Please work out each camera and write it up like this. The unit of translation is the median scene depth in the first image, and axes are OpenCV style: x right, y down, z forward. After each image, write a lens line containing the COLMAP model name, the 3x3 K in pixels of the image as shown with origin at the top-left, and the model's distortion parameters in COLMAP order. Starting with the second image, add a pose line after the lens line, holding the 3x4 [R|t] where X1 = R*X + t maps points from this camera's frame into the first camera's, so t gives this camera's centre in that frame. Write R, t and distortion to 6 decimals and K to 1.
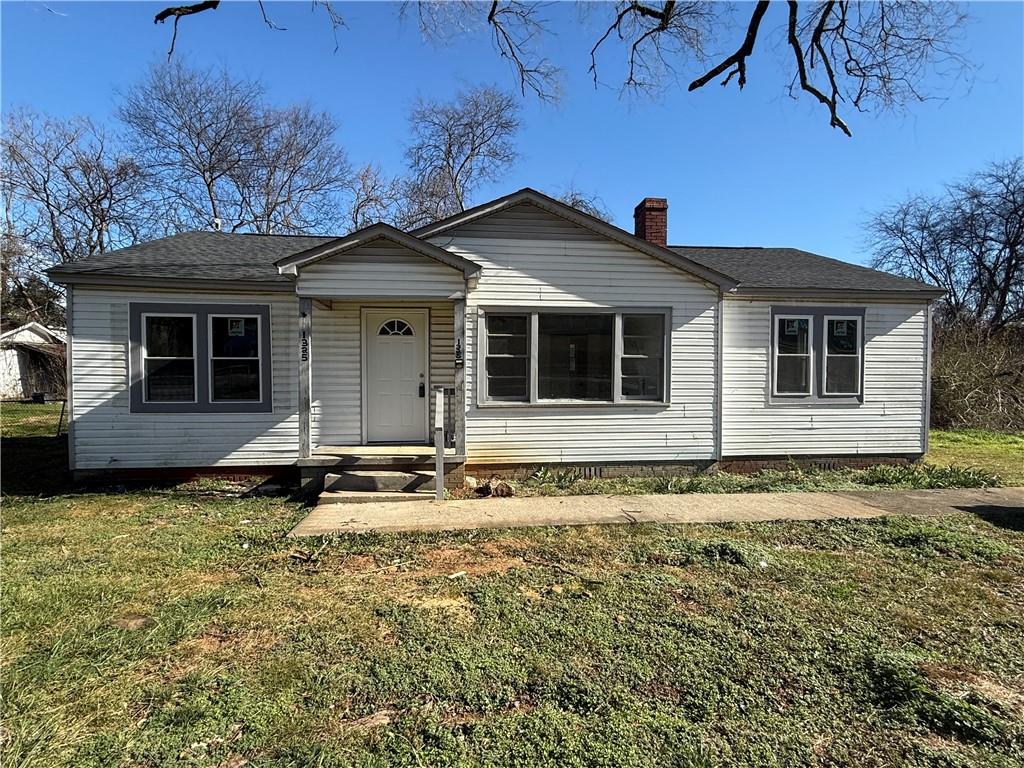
lens RADIAL K [[509.4, 0, 509.3], [0, 509.4, 383.1], [0, 0, 1]] dist [-0.004239, 0.002047]
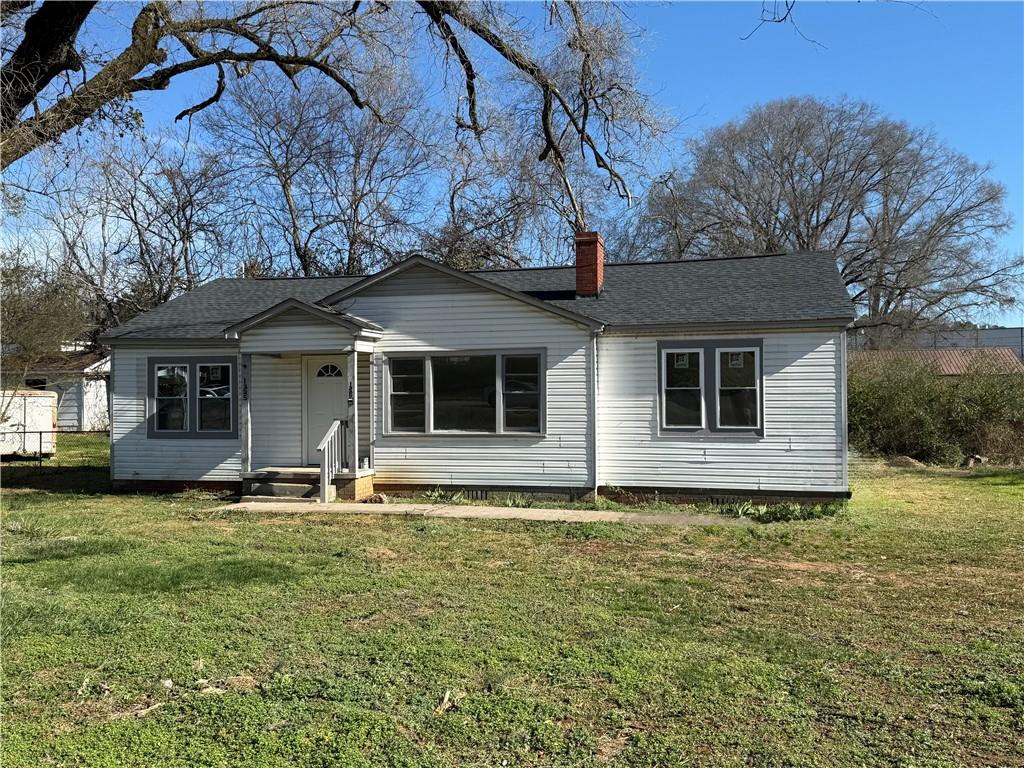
lens RADIAL K [[866.3, 0, 509.2], [0, 866.3, 384.4], [0, 0, 1]] dist [0.102049, -0.020967]
pose [[0.935191, -0.011887, -0.353945, 0.905619], [0.001055, 0.999526, -0.030781, -0.010916], [0.354143, 0.028413, 0.934759, -0.782601]]
